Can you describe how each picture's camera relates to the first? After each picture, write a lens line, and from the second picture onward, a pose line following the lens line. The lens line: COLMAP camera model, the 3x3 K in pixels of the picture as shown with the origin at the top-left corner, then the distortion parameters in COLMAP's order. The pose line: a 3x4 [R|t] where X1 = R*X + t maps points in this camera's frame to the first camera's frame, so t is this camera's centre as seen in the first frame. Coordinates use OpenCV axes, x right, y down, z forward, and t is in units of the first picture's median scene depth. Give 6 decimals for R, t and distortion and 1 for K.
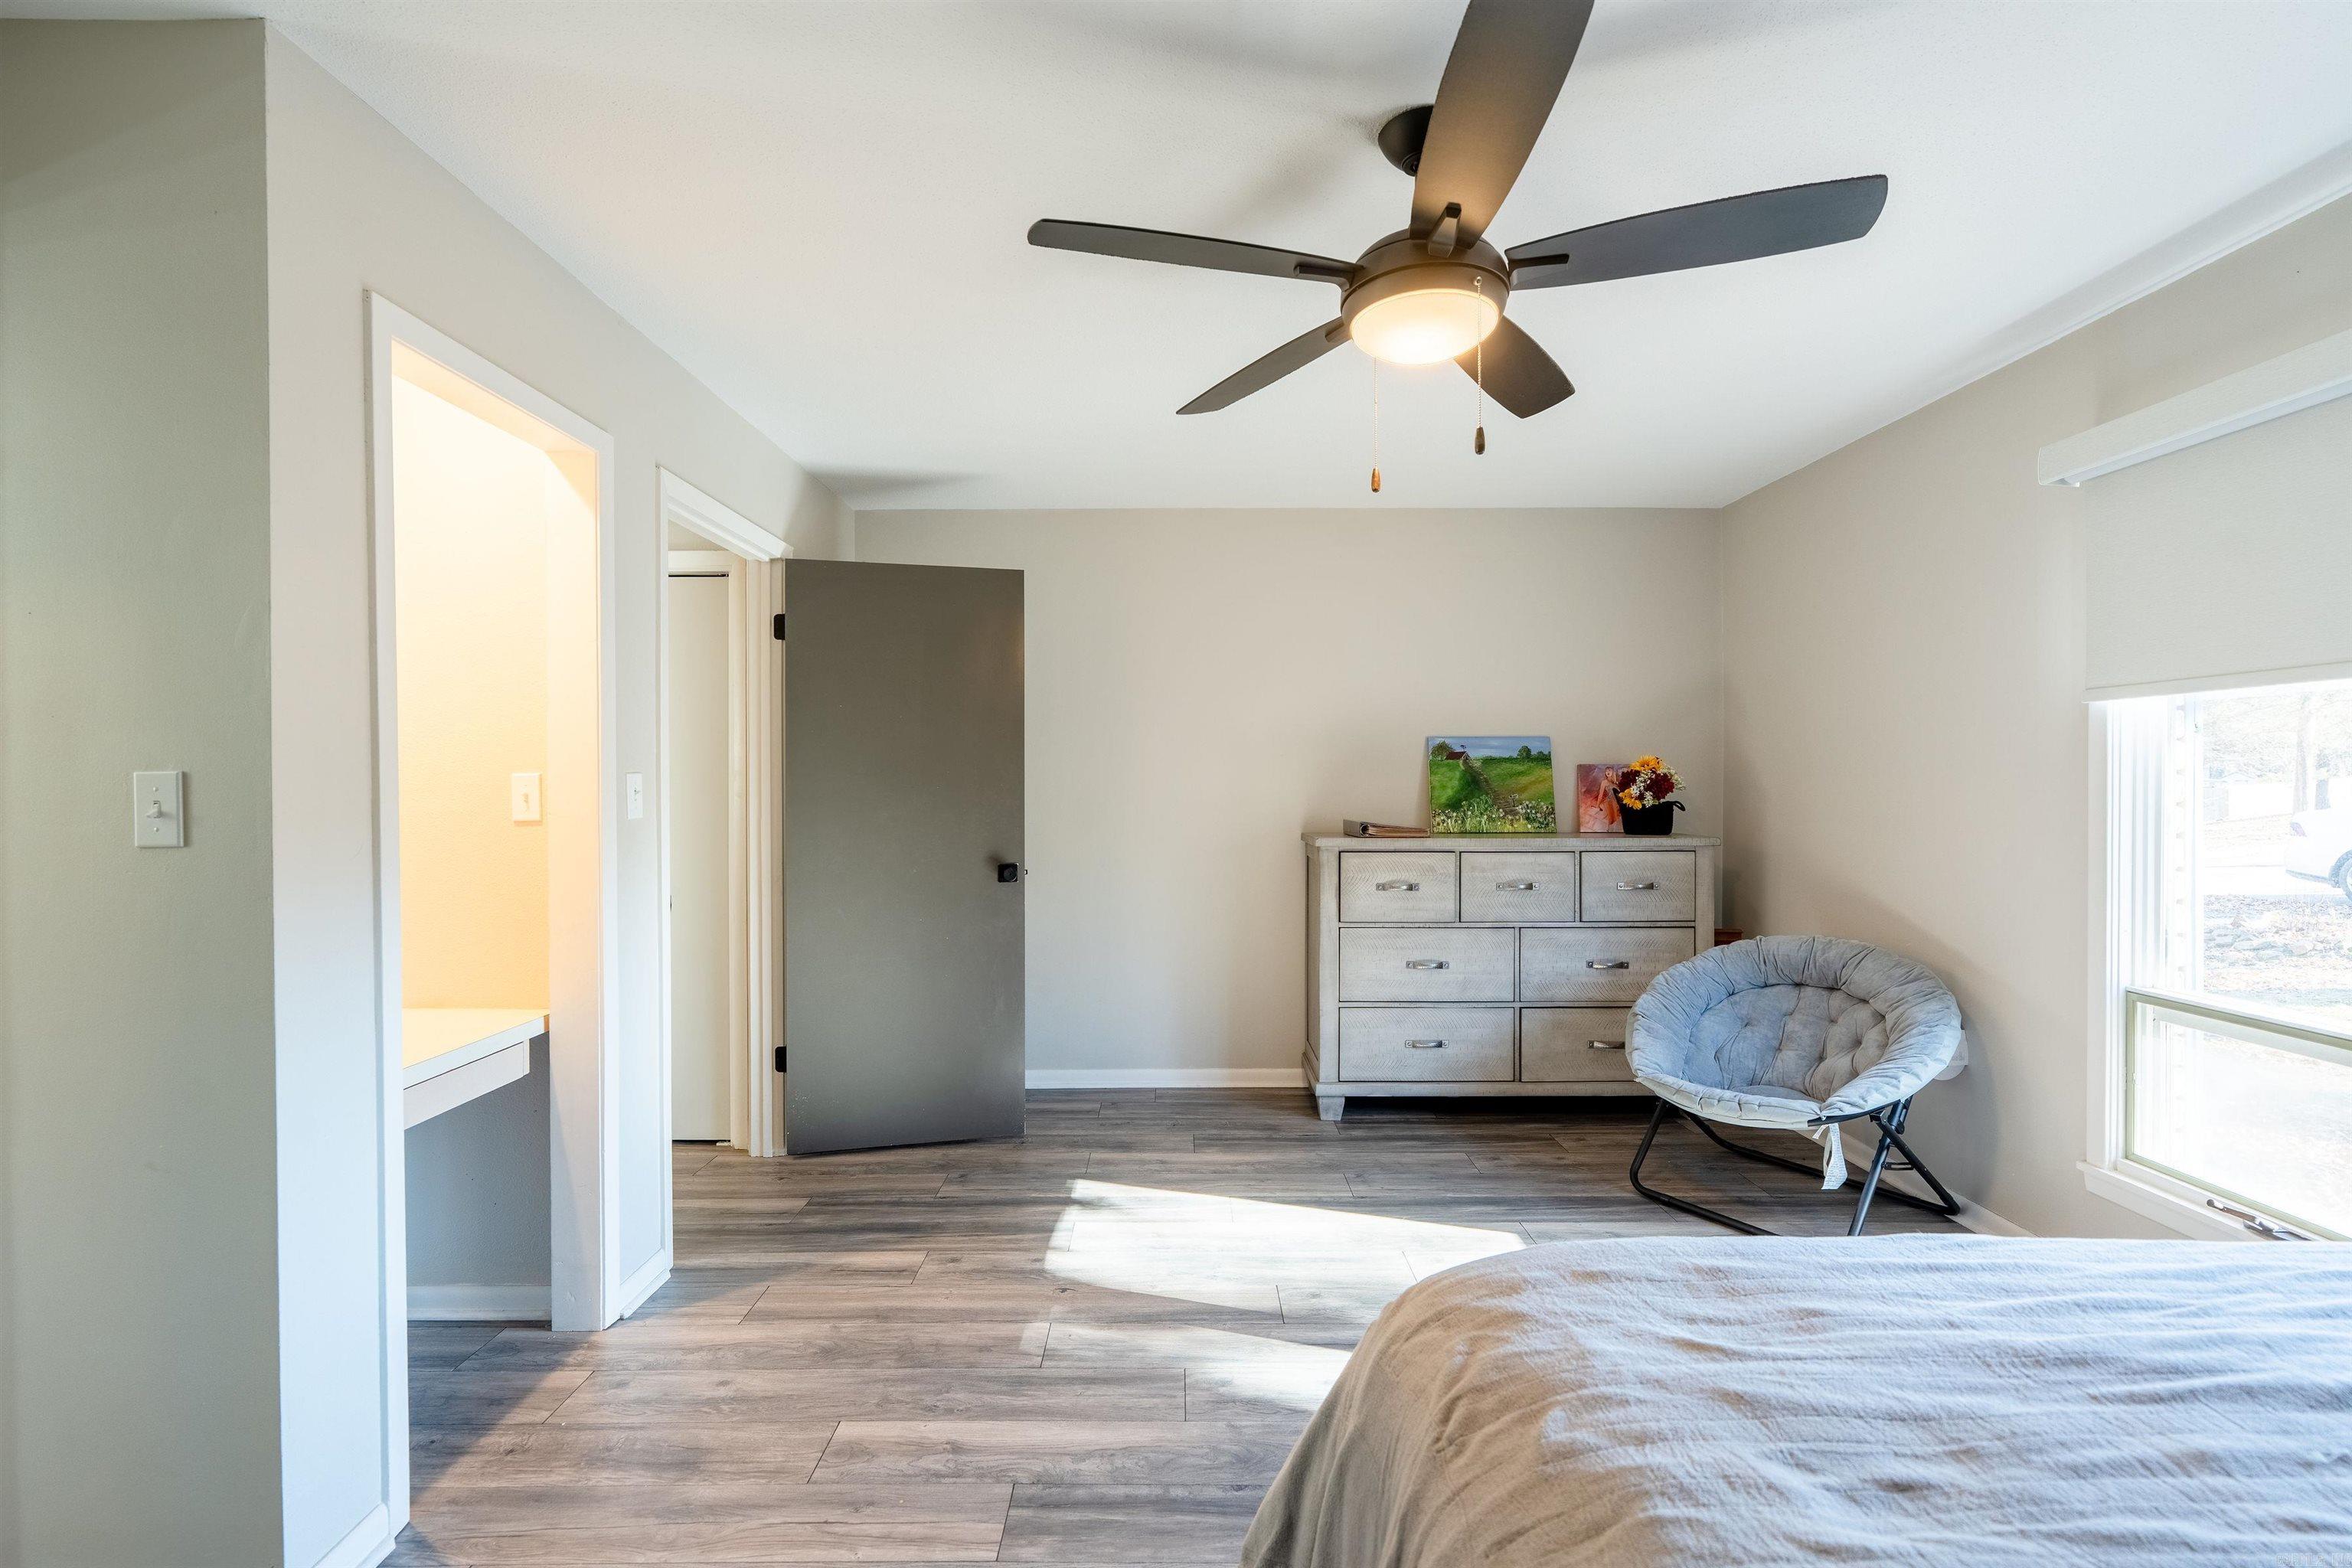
lens RADIAL K [[1053.8, 0, 1169.3], [0, 1053.8, 781.6], [0, 0, 1]] dist [-0.000670, 0.000141]
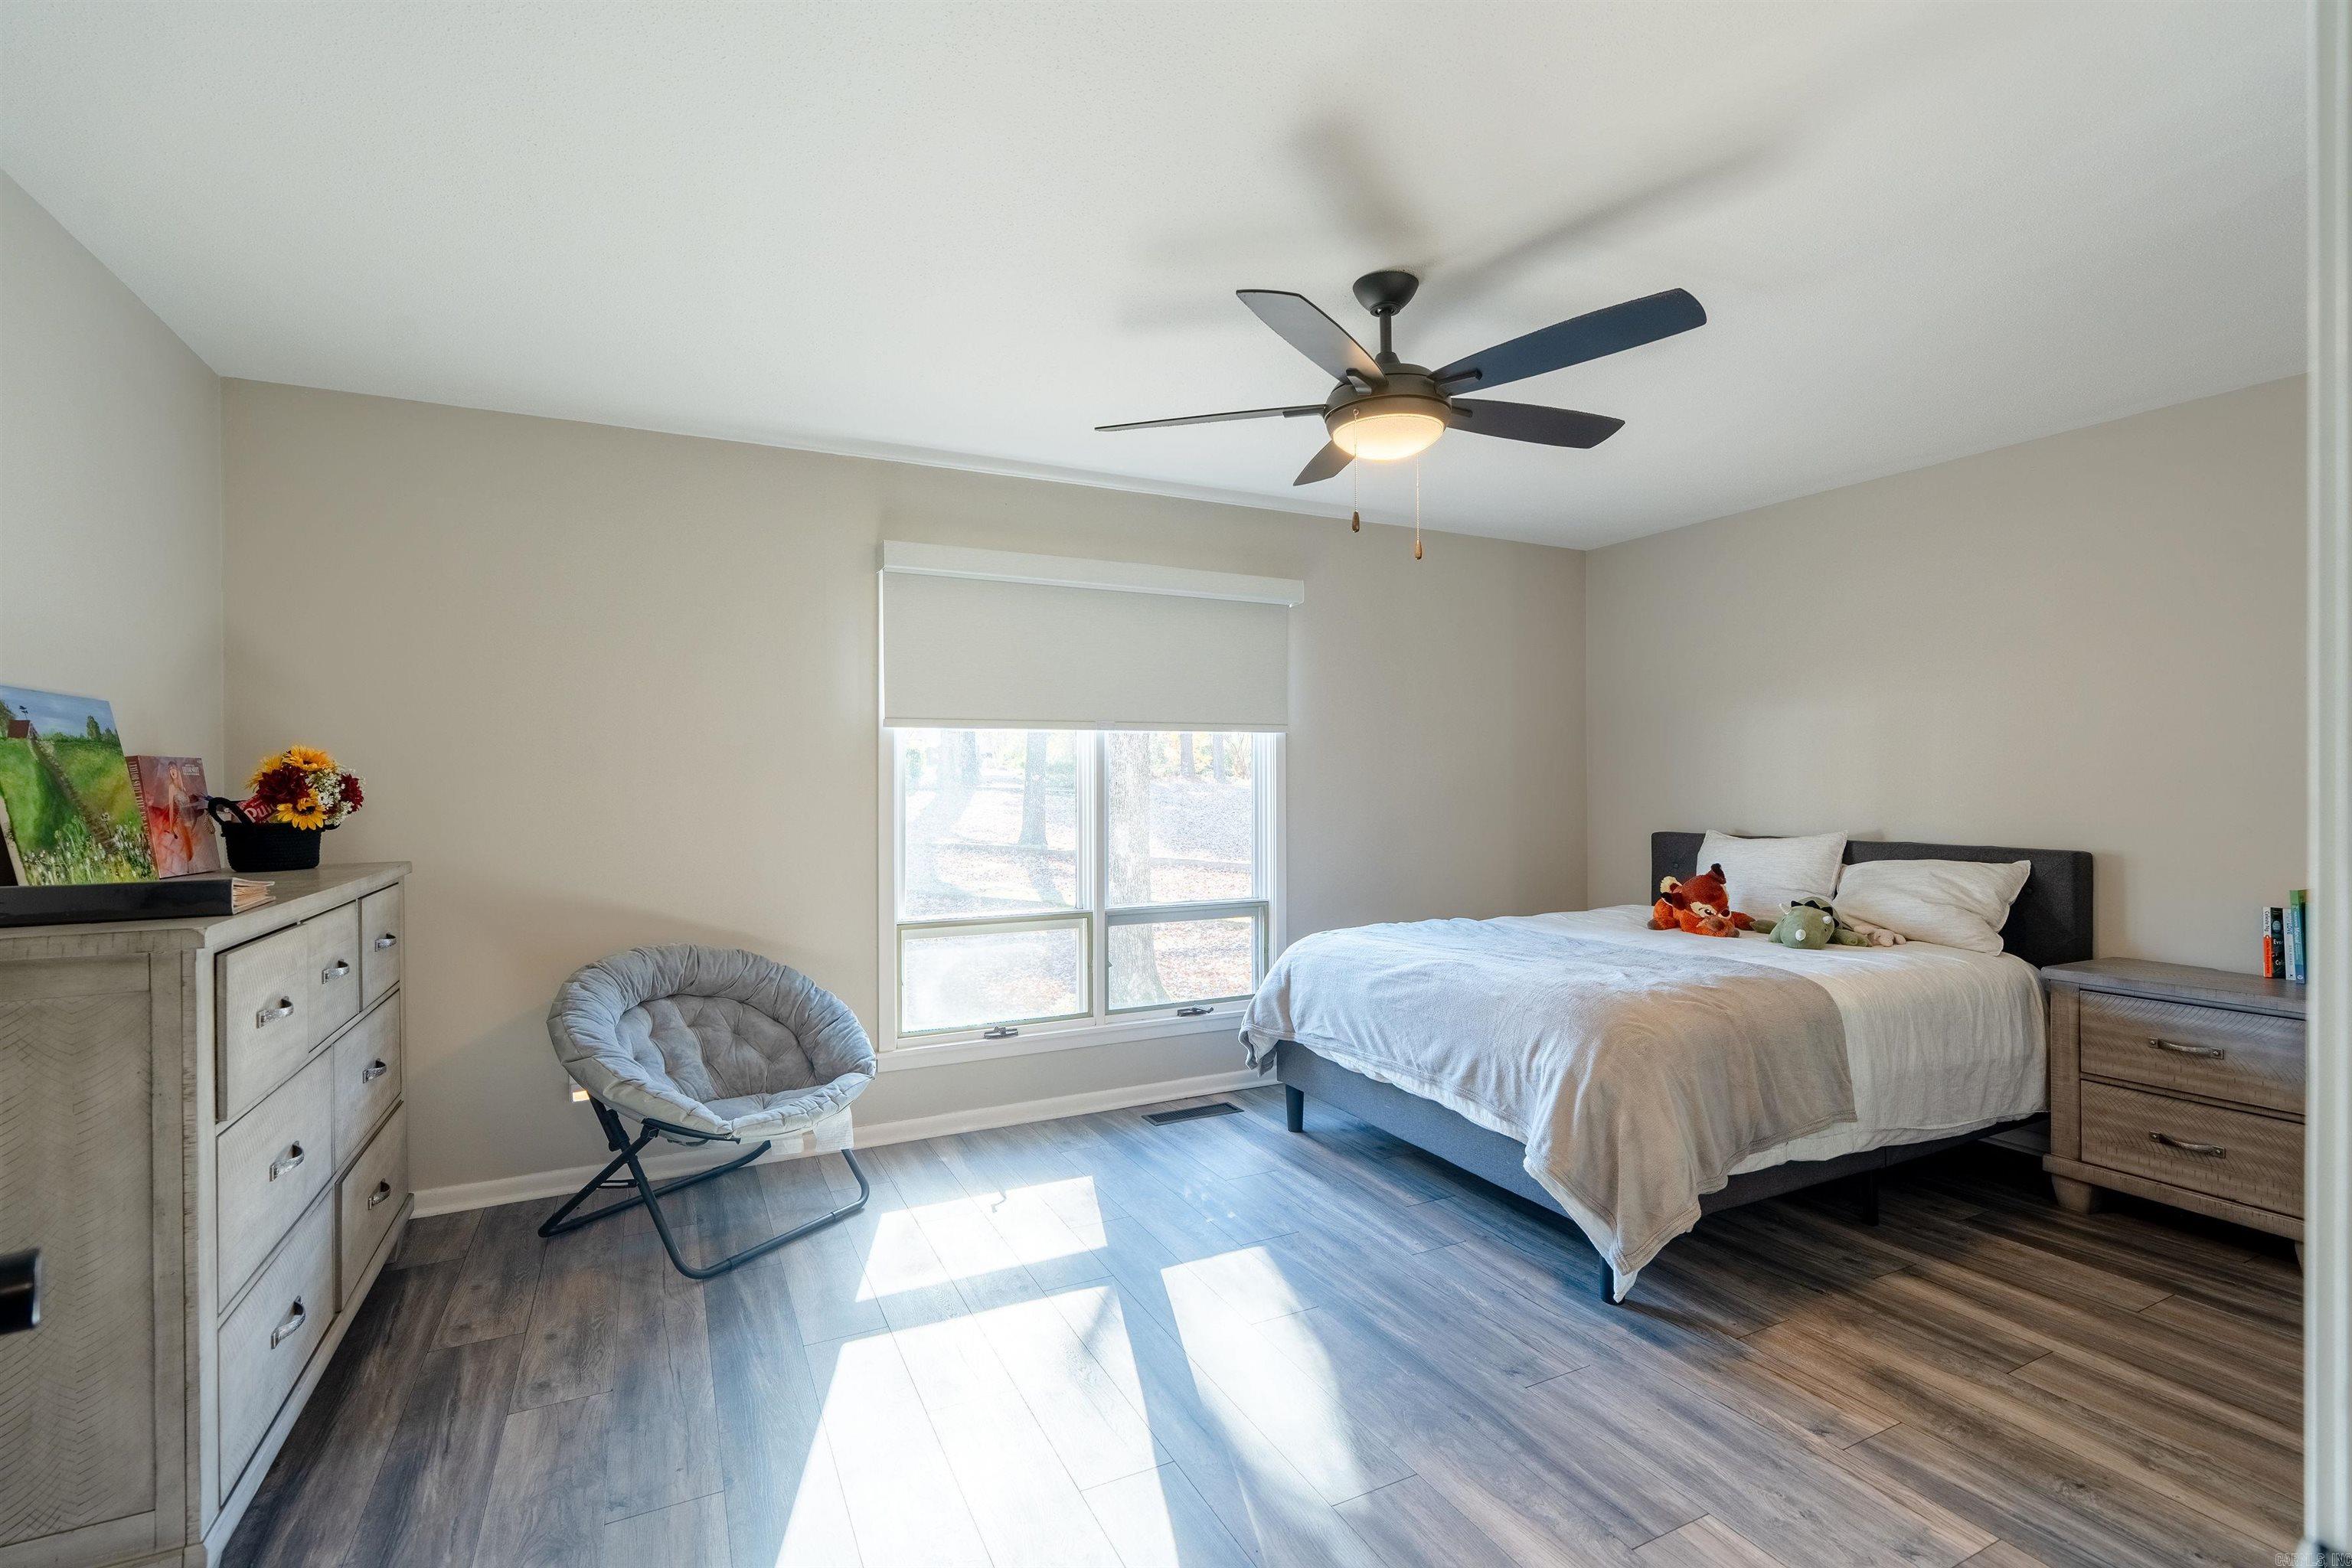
lens RADIAL K [[1053.8, 0, 1169.3], [0, 1053.8, 781.6], [0, 0, 1]] dist [-0.000670, 0.000141]
pose [[-0.451574, 0.002488, 0.892230, -0.590957], [0.003613, 0.999993, -0.000960, -0.000384], [-0.892226, 0.002790, -0.451580, 1.335365]]
